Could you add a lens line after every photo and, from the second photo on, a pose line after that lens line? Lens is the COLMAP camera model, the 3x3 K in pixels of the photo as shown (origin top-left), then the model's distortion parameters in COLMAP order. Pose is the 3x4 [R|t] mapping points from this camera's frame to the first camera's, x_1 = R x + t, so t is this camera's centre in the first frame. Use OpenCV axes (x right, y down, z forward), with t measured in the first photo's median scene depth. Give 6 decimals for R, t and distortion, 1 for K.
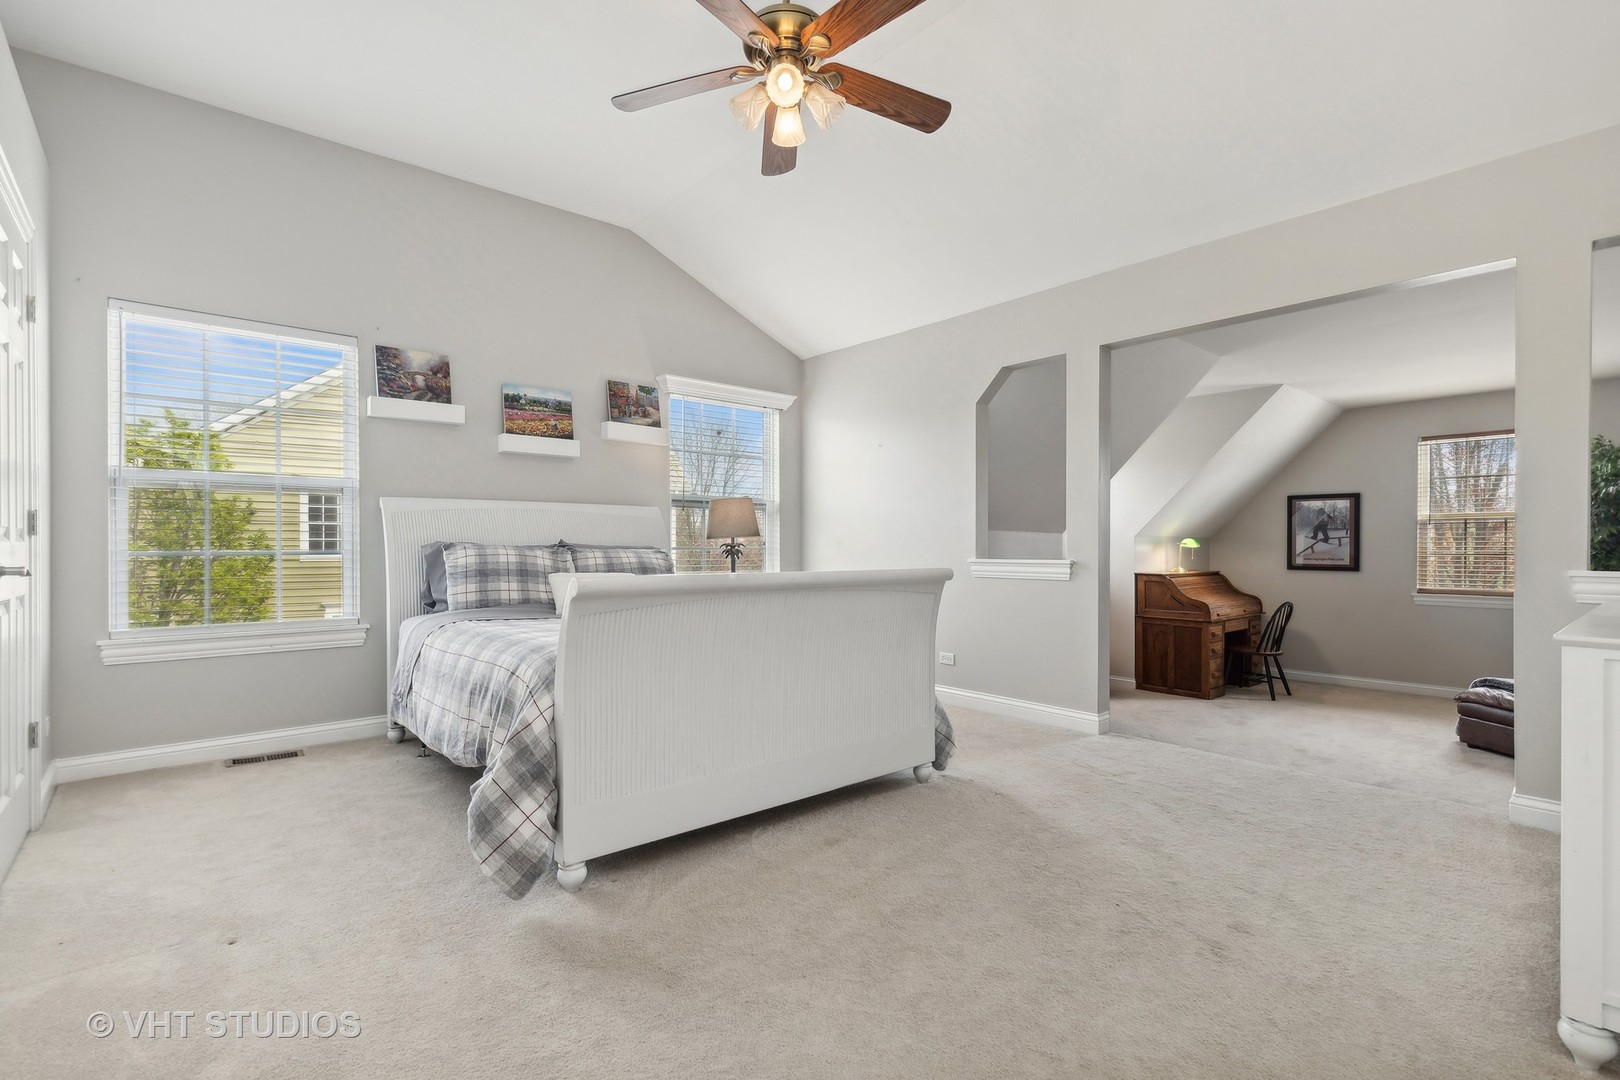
lens RADIAL K [[743.6, 0, 808.7], [0, 743.6, 544.2], [0, 0, 1]] dist [-0.002917, 0.001758]
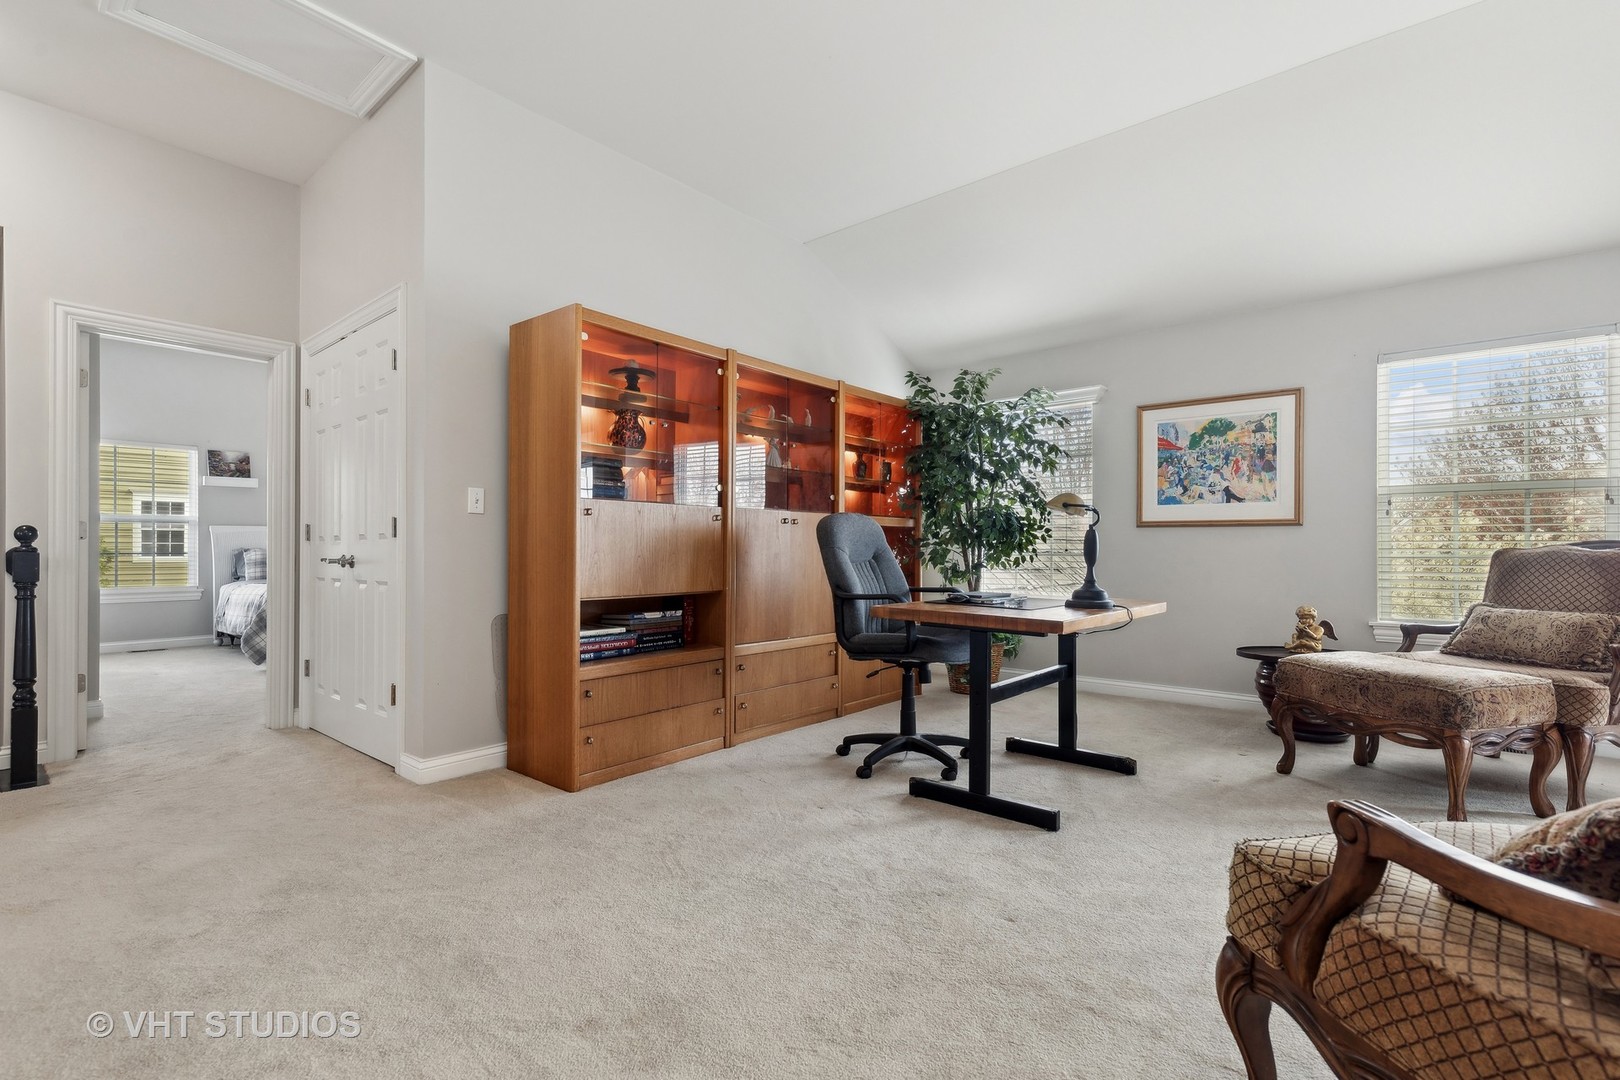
lens RADIAL K [[743.6, 0, 811.2], [0, 743.6, 545.2], [0, 0, 1]] dist [-0.002917, 0.001758]
pose [[0.989808, -0.000316, 0.142406, 0.738669], [0.000918, 0.999991, -0.004163, -0.000420], [-0.142404, 0.004251, 0.989800, -1.206615]]
